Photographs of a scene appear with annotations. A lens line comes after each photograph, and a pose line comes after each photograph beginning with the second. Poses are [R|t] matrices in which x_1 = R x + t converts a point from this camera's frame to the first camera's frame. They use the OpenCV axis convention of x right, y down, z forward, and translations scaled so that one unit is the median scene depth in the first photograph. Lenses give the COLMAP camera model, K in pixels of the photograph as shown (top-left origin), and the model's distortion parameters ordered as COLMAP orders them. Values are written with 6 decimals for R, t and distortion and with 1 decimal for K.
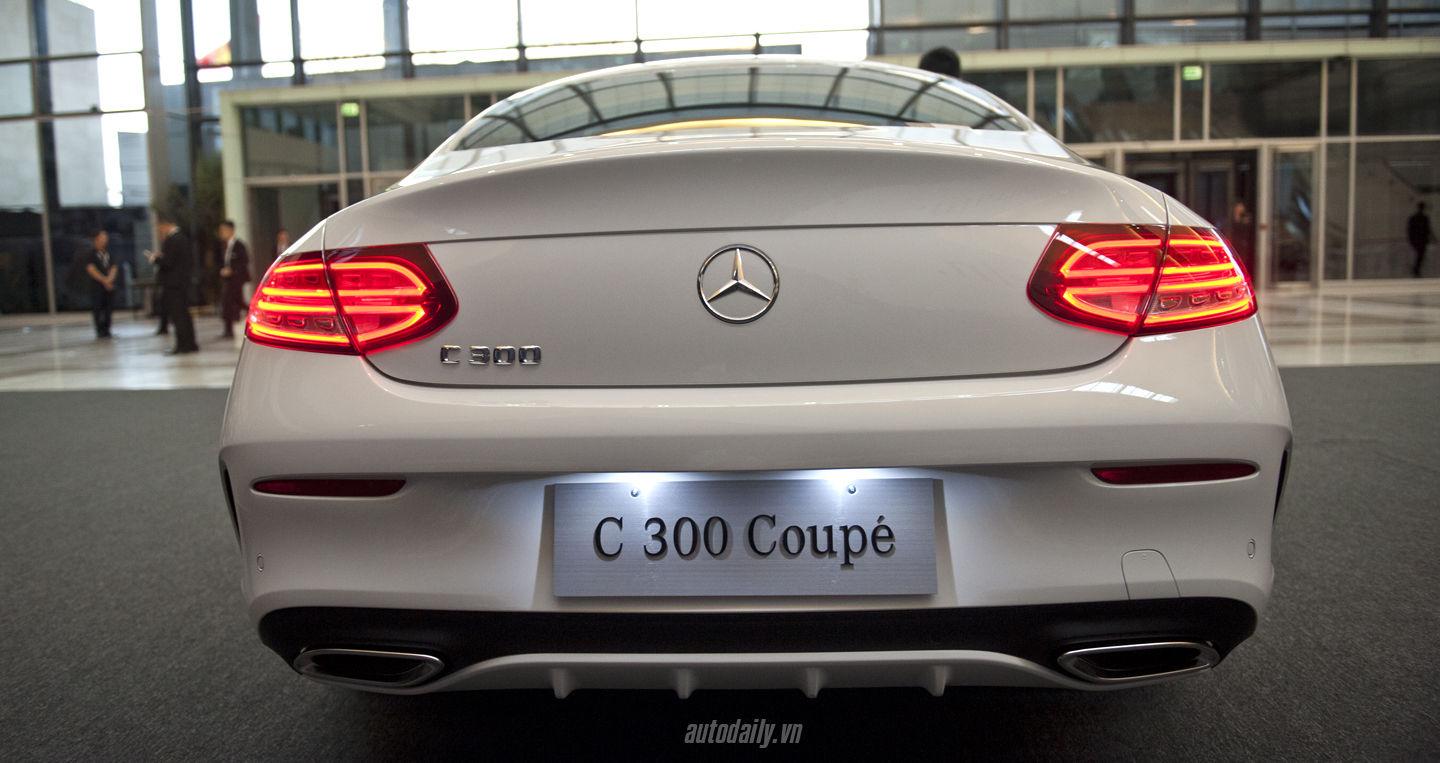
lens RADIAL K [[1007.7, 0, 720.0], [0, 1007.7, 381.5], [0, 0, 1]] dist [-0.006216, -0.003027]
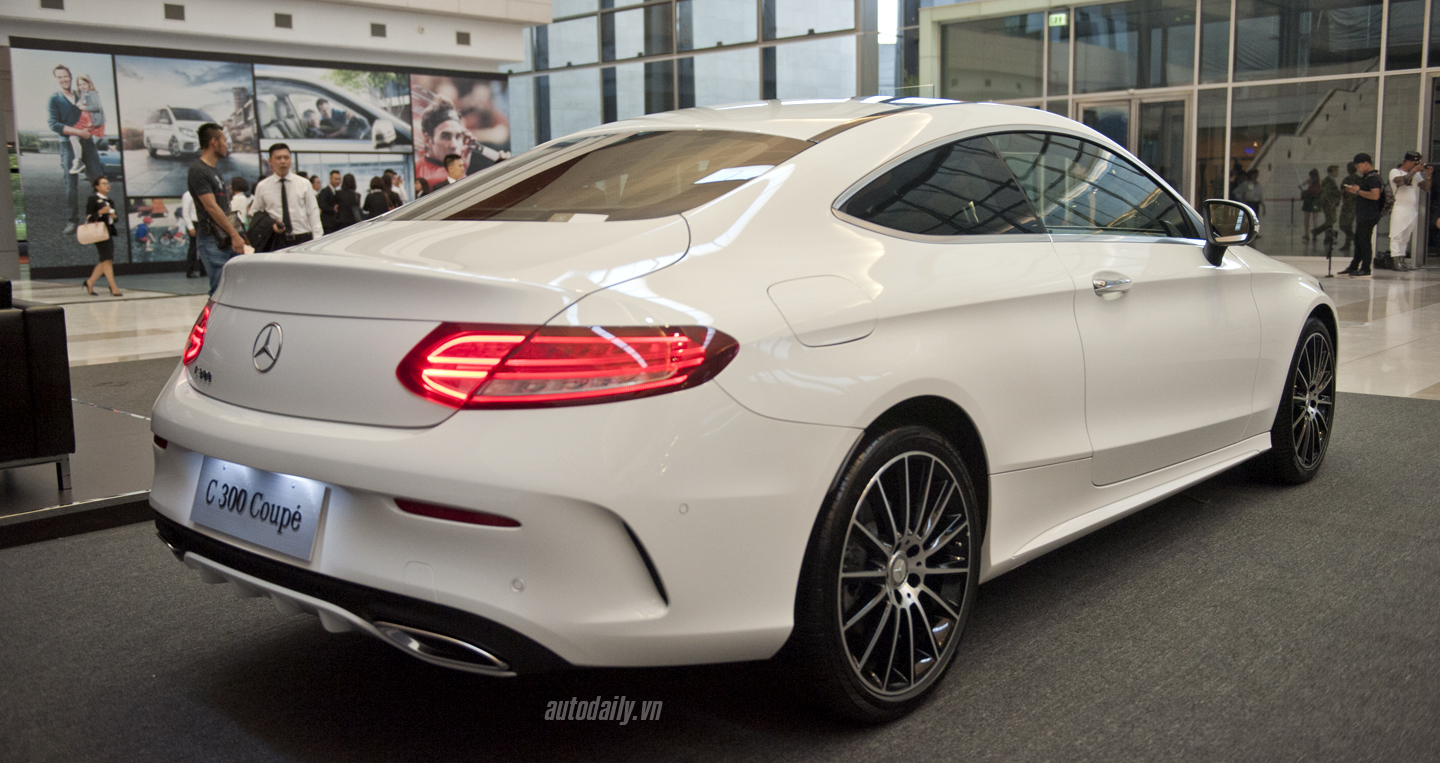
lens RADIAL K [[1331.5, 0, 720.0], [0, 1331.5, 381.5], [0, 0, 1]] dist [-0.151176, -0.004849]
pose [[0.772747, 0.107228, -0.625591, 1.879647], [-0.087798, 0.994209, 0.061959, -0.235470], [0.628612, 0.007047, 0.777687, -0.159429]]
